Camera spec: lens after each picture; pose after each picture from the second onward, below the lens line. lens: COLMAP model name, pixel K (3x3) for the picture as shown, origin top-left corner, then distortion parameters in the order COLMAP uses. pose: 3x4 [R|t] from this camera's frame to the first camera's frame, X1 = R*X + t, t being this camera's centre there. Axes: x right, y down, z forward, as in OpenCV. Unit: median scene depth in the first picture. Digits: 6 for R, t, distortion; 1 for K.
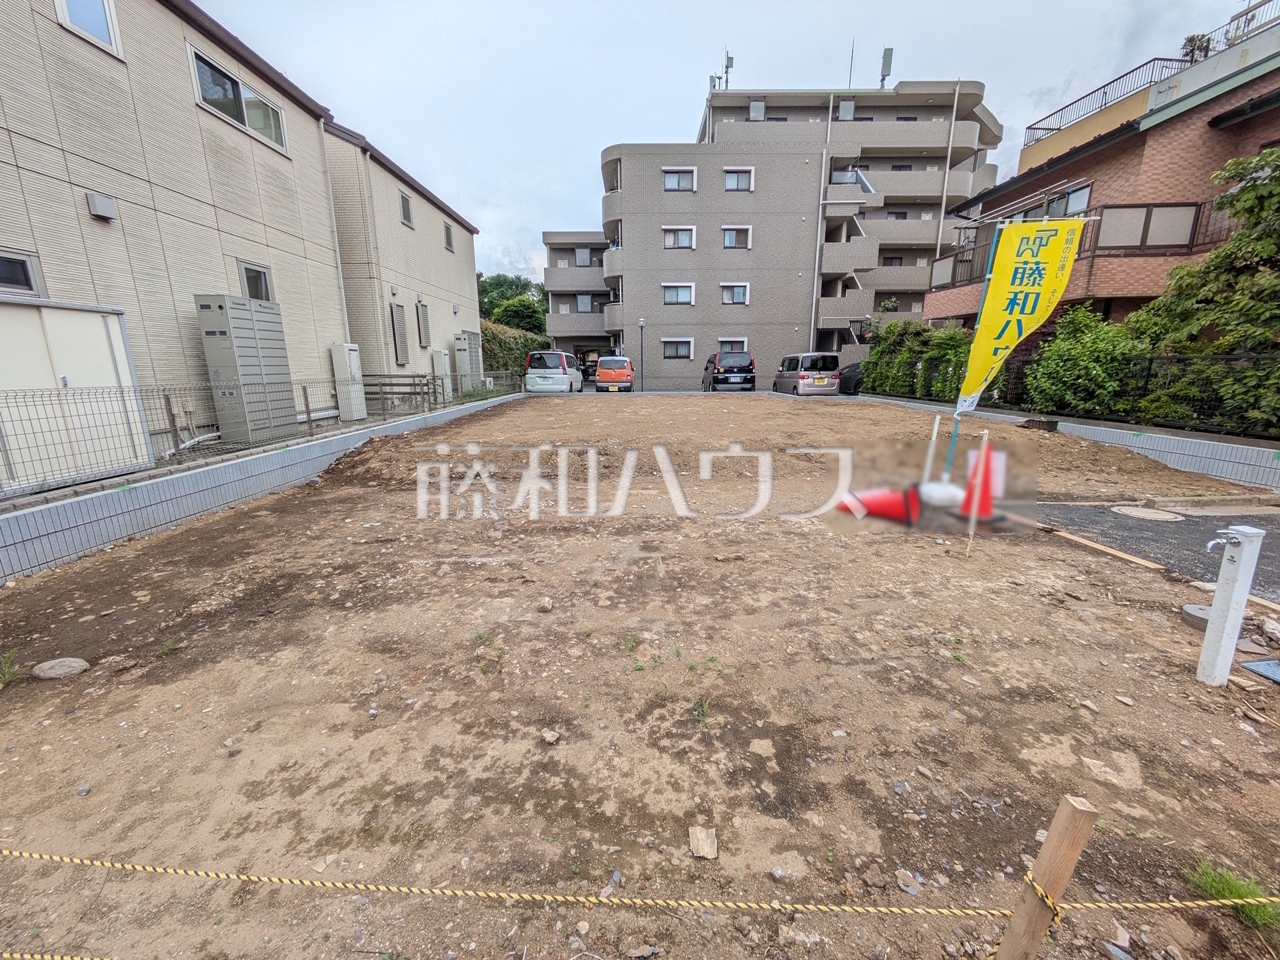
lens RADIAL K [[516.7, 0, 640.0], [0, 516.7, 478.8], [0, 0, 1]] dist [0.000983, 0.000839]
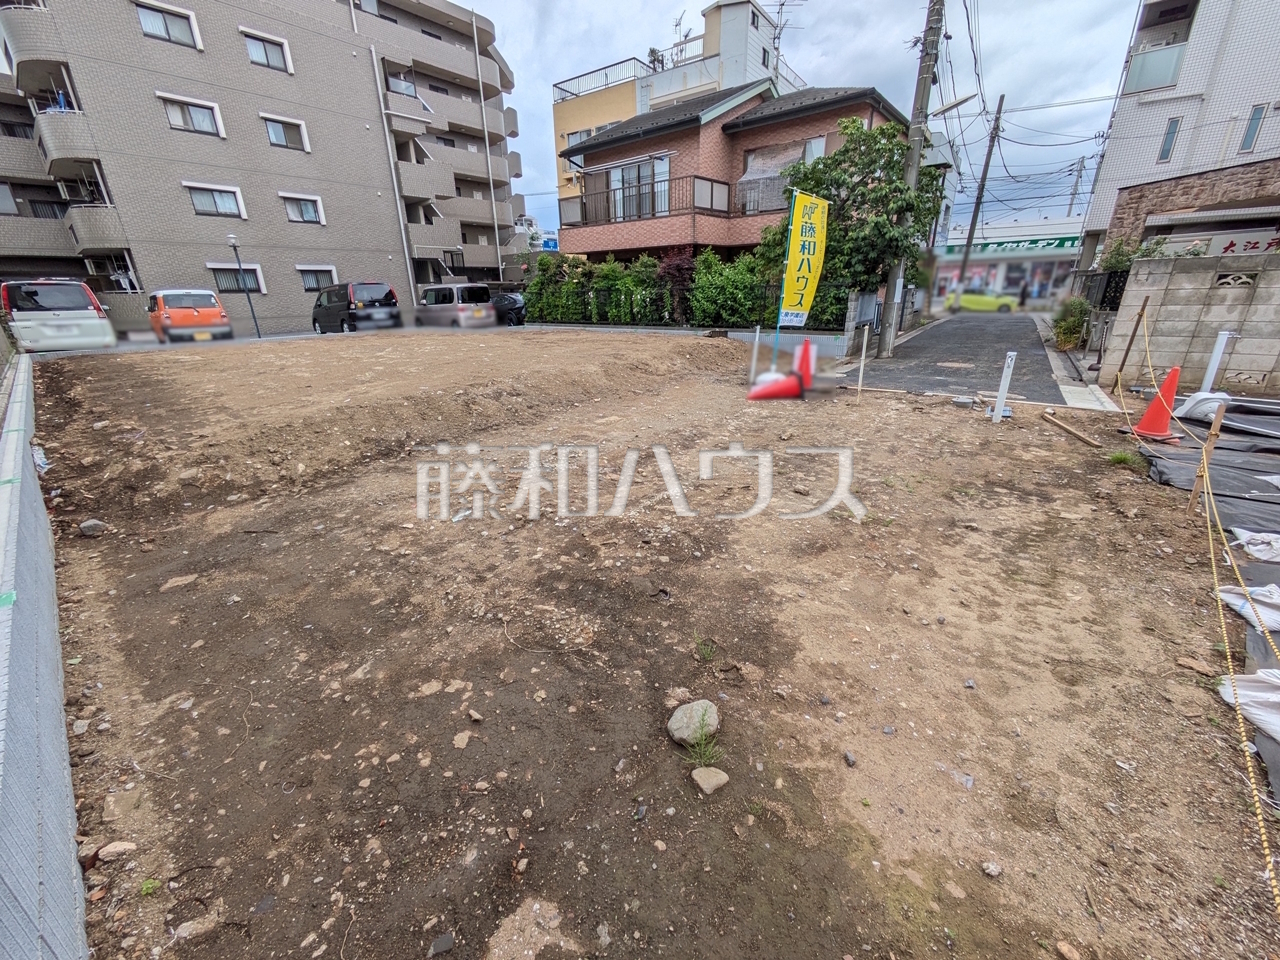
lens RADIAL K [[516.7, 0, 639.7], [0, 516.7, 482.3], [0, 0, 1]] dist [0.000983, 0.000839]
pose [[0.643385, -0.272009, 0.715589, -0.439636], [0.182521, 0.962294, 0.201682, -0.030442], [-0.743466, 0.000851, 0.668773, 0.159774]]
